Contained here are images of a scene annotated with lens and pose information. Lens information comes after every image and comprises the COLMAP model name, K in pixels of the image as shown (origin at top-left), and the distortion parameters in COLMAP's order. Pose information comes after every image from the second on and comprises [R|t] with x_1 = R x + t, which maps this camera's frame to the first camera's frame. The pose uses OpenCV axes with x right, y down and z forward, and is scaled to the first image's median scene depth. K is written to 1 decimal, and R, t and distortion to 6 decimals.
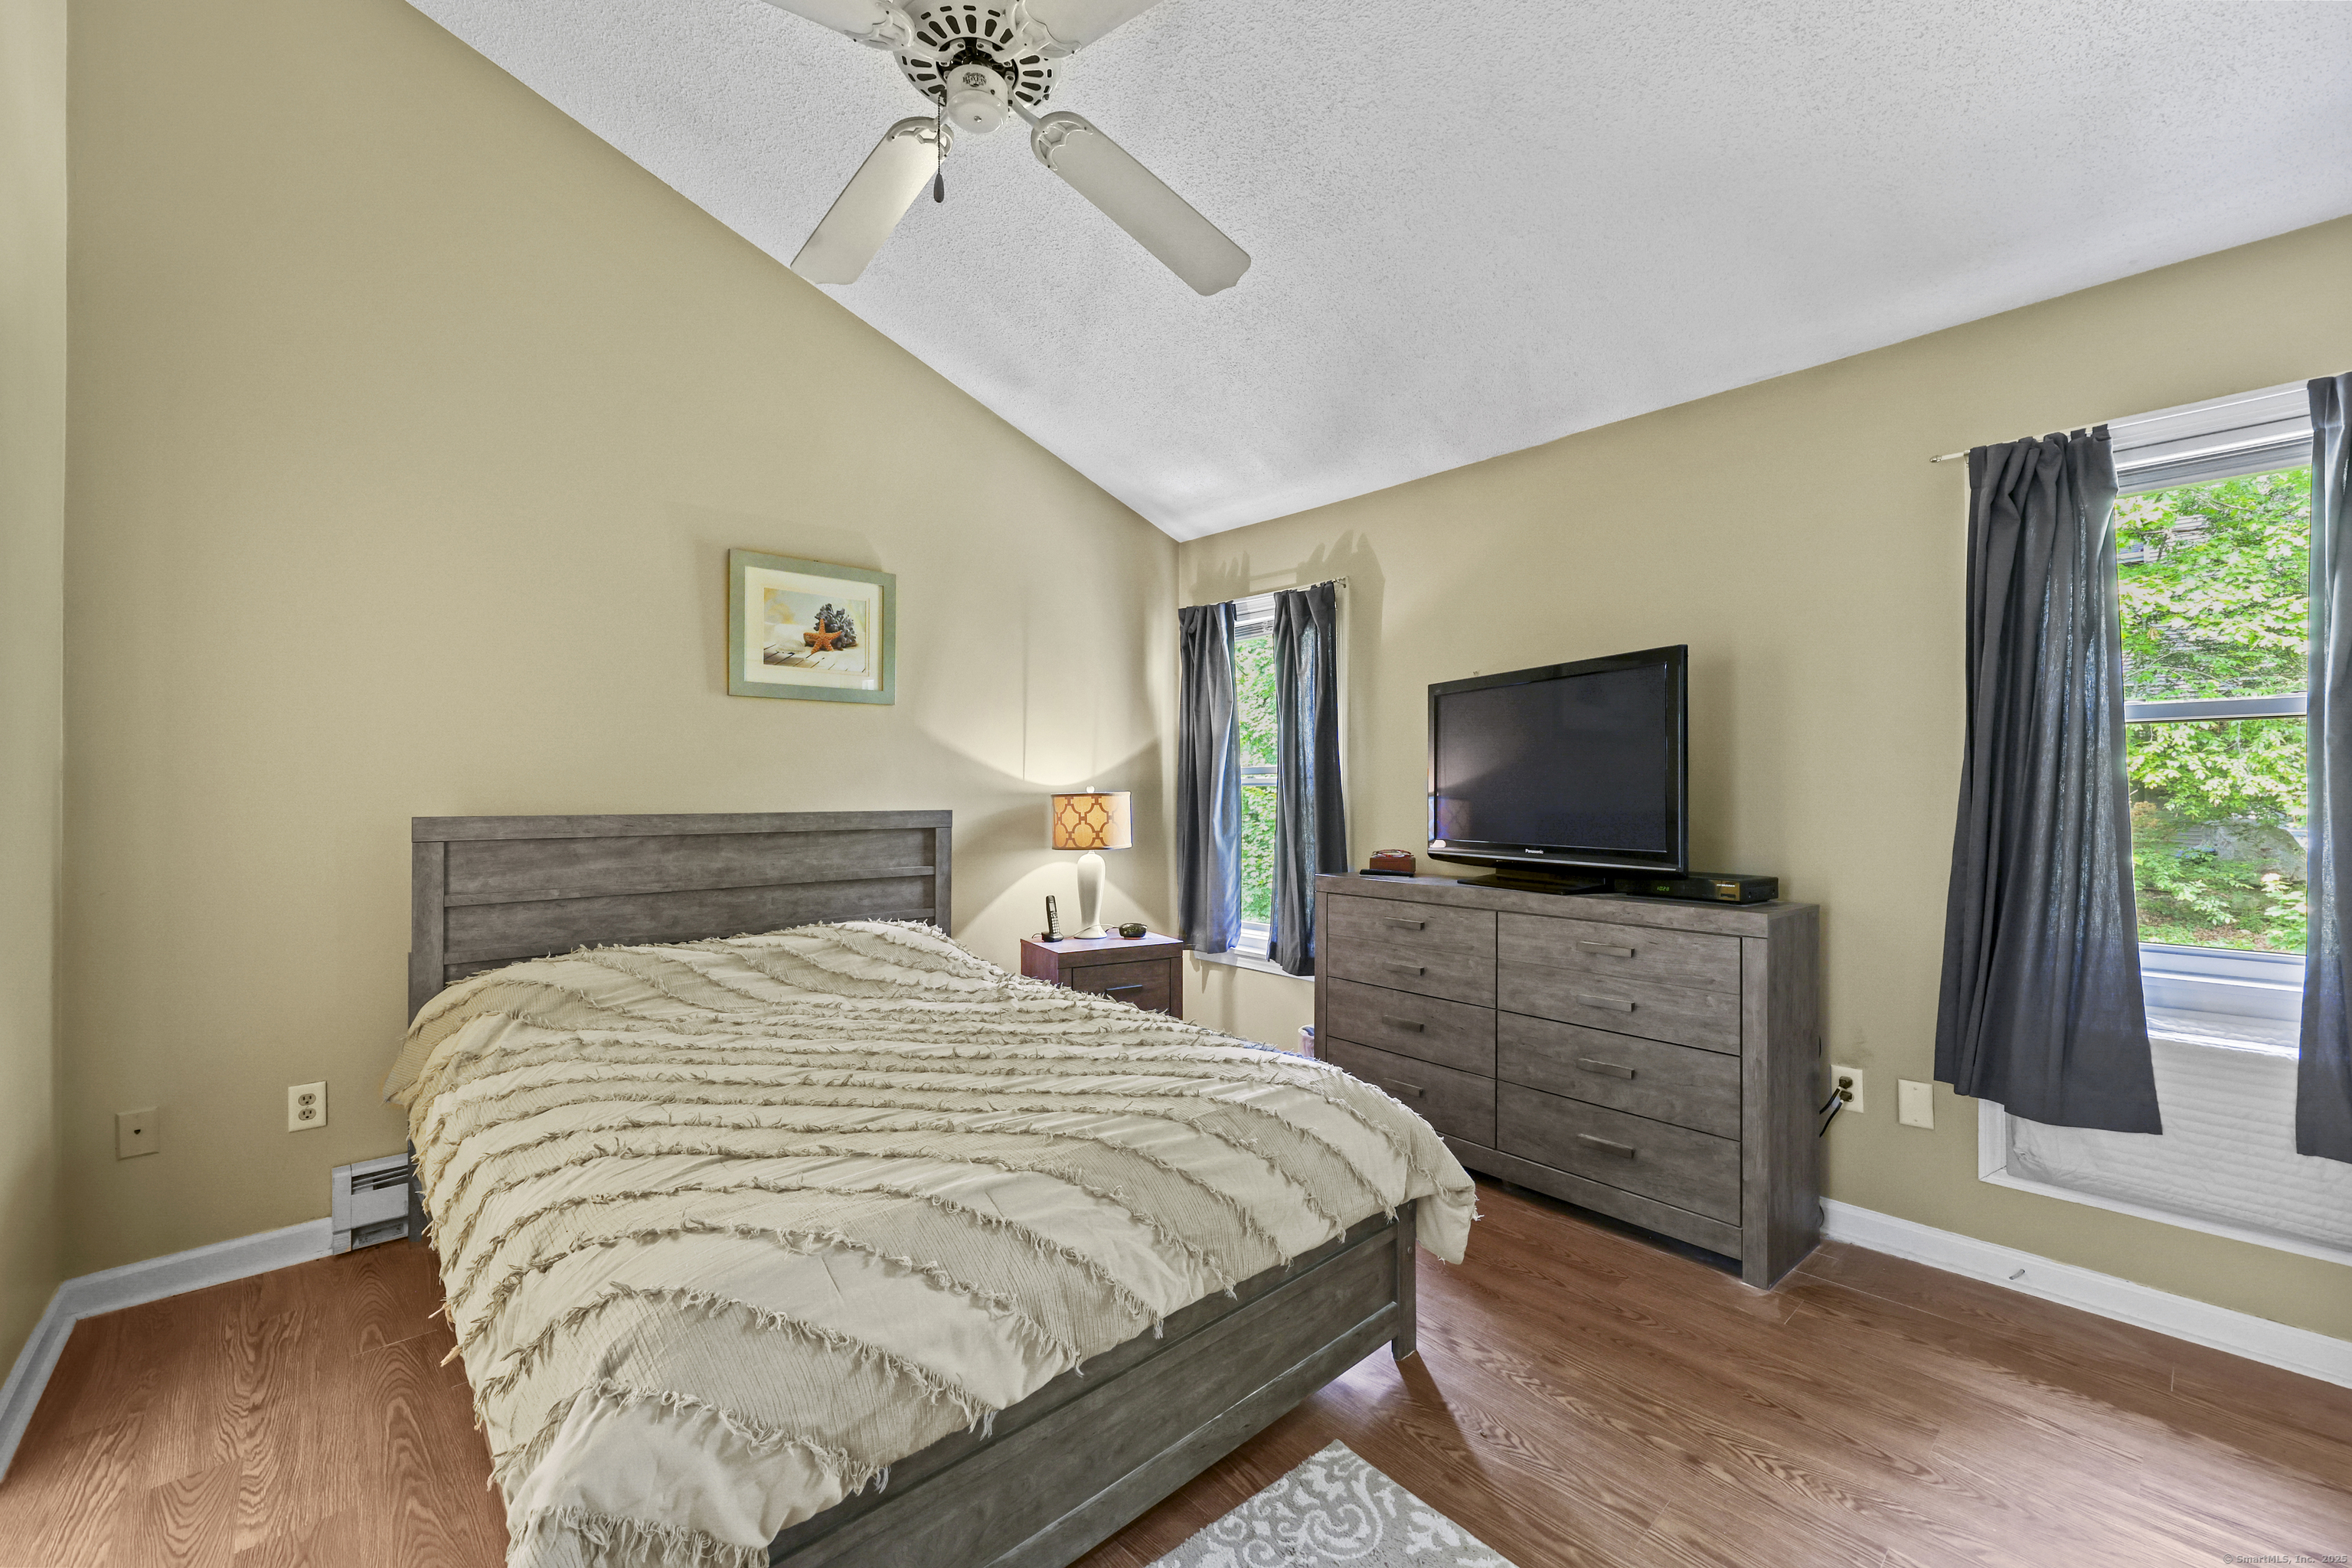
lens RADIAL K [[945.8, 0, 1171.8], [0, 945.8, 779.6], [0, 0, 1]] dist [0.001019, 0.000748]
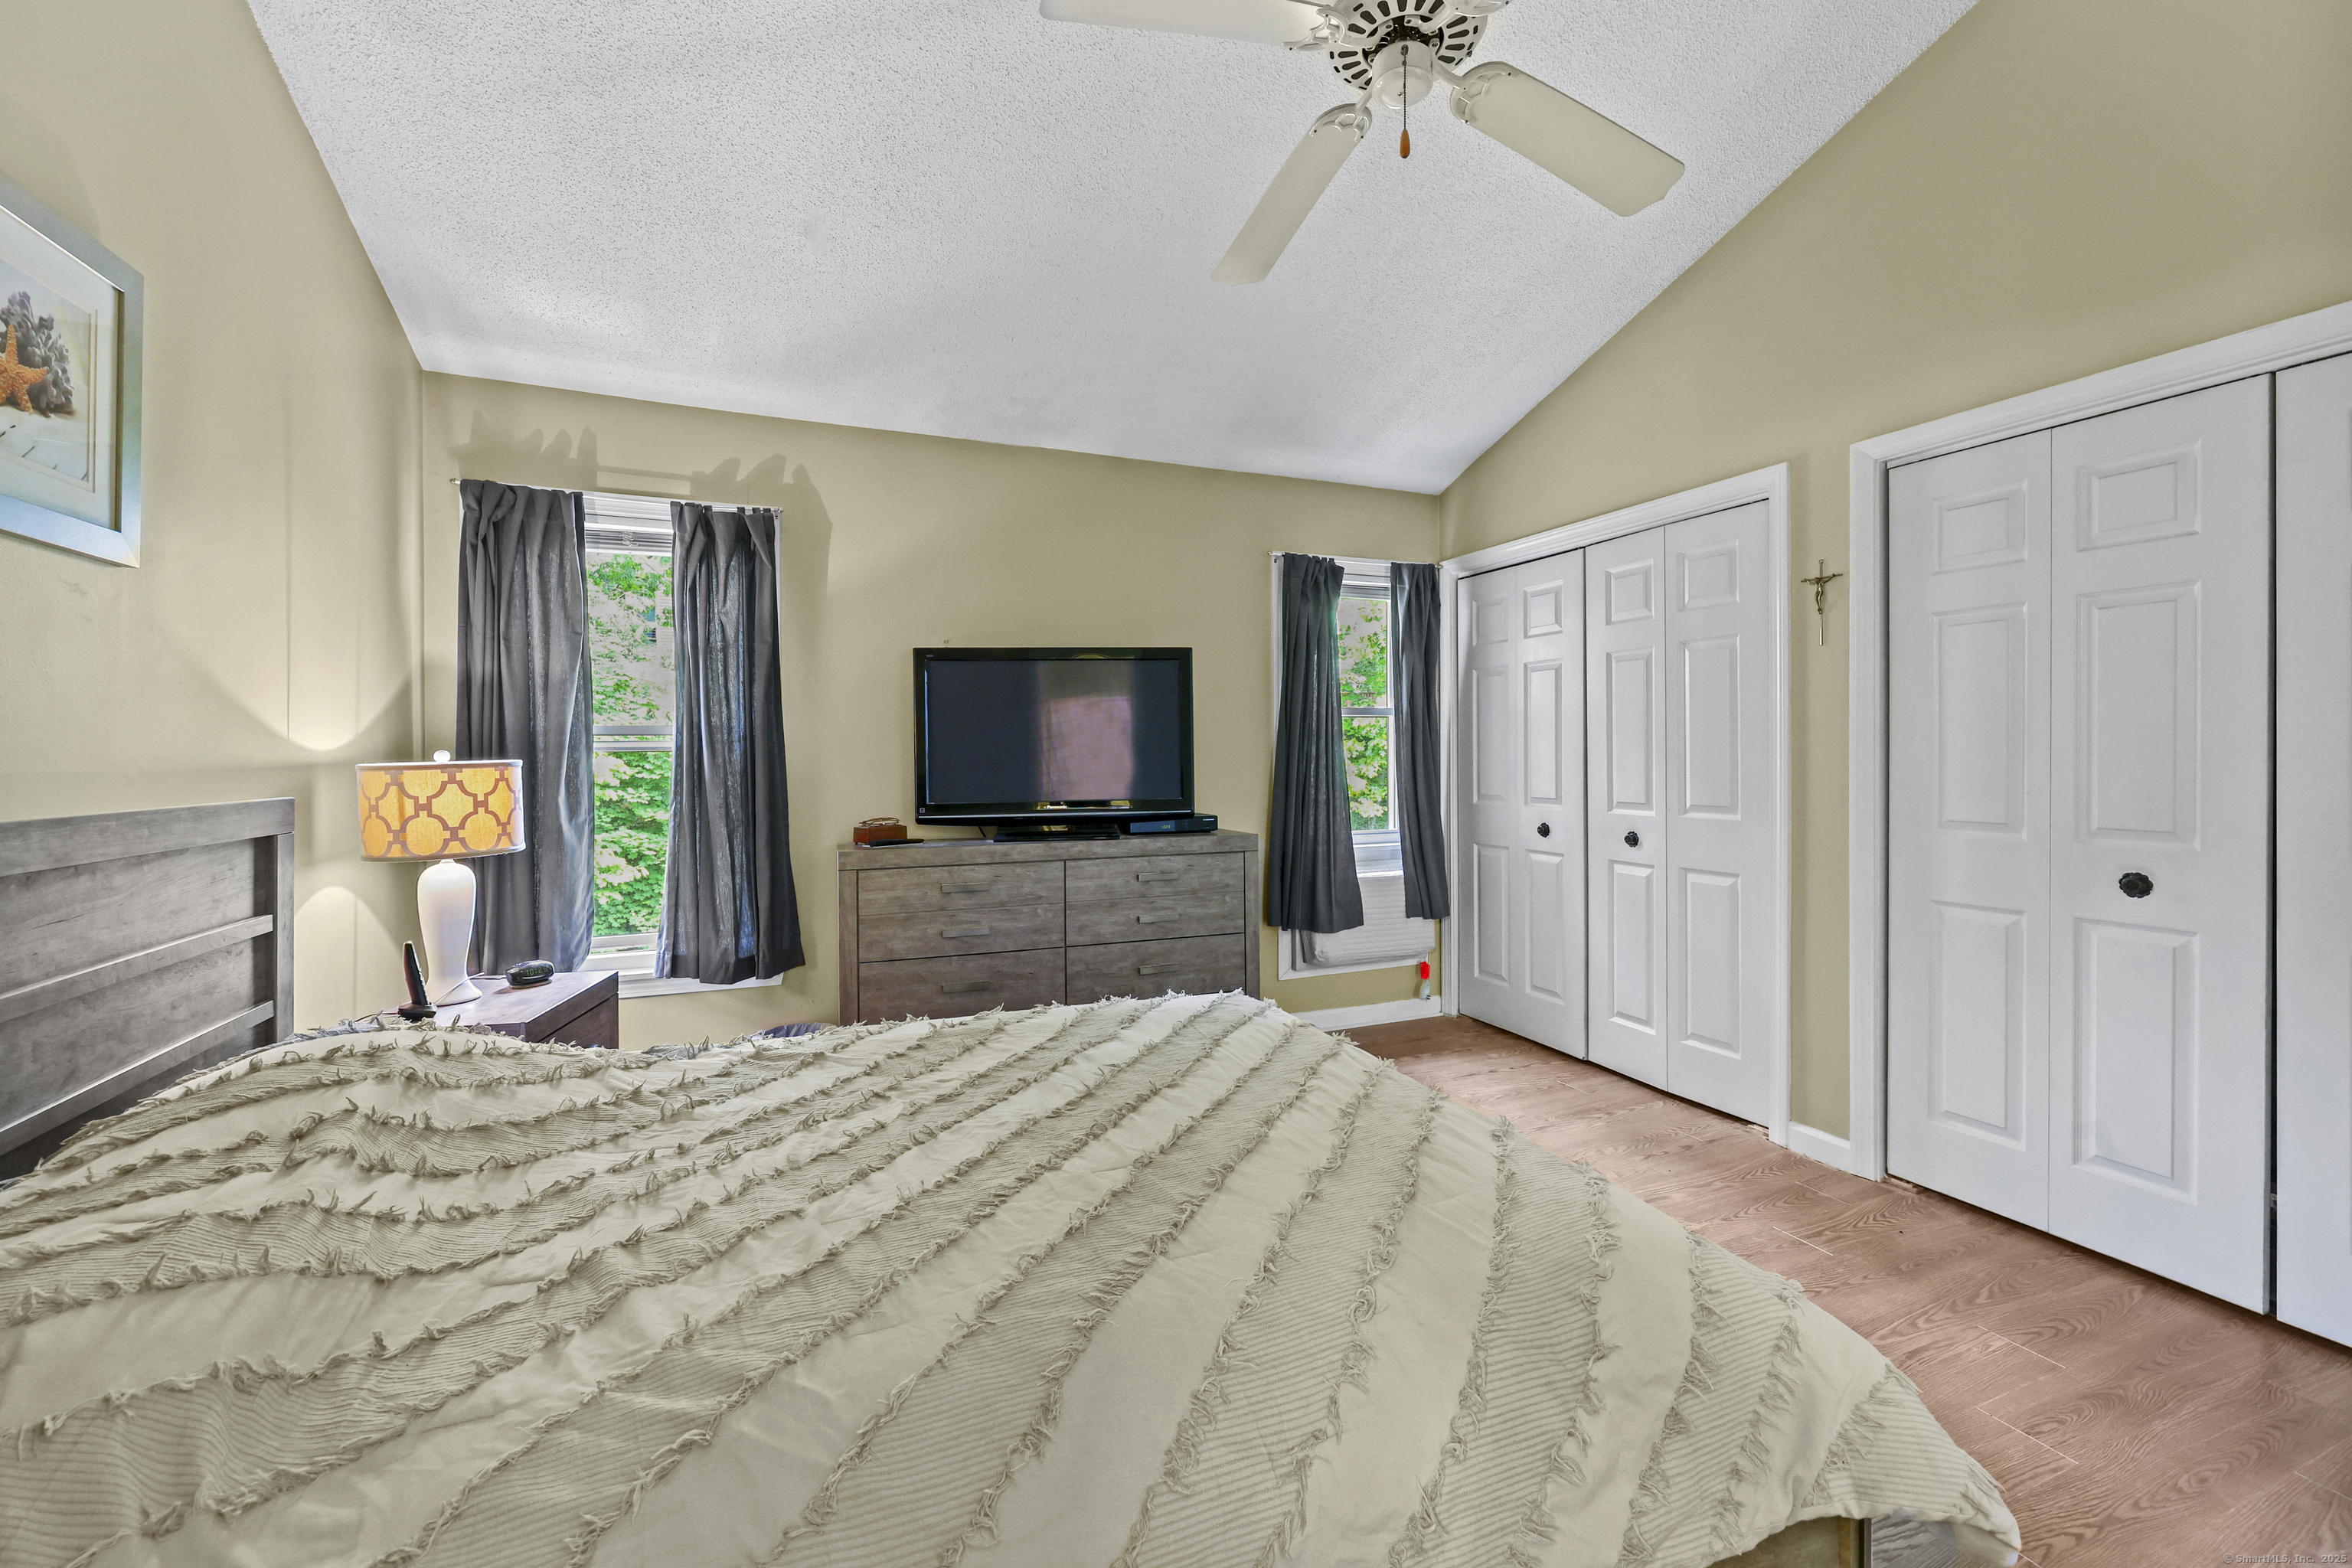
lens RADIAL K [[945.8, 0, 1207.6], [0, 945.8, 755.1], [0, 0, 1]] dist [0.001019, 0.000748]
pose [[0.334617, -0.004192, 0.942345, -0.643986], [-0.002972, 0.999980, 0.005504, 0.005695], [-0.942350, -0.004643, 0.334598, 0.444552]]
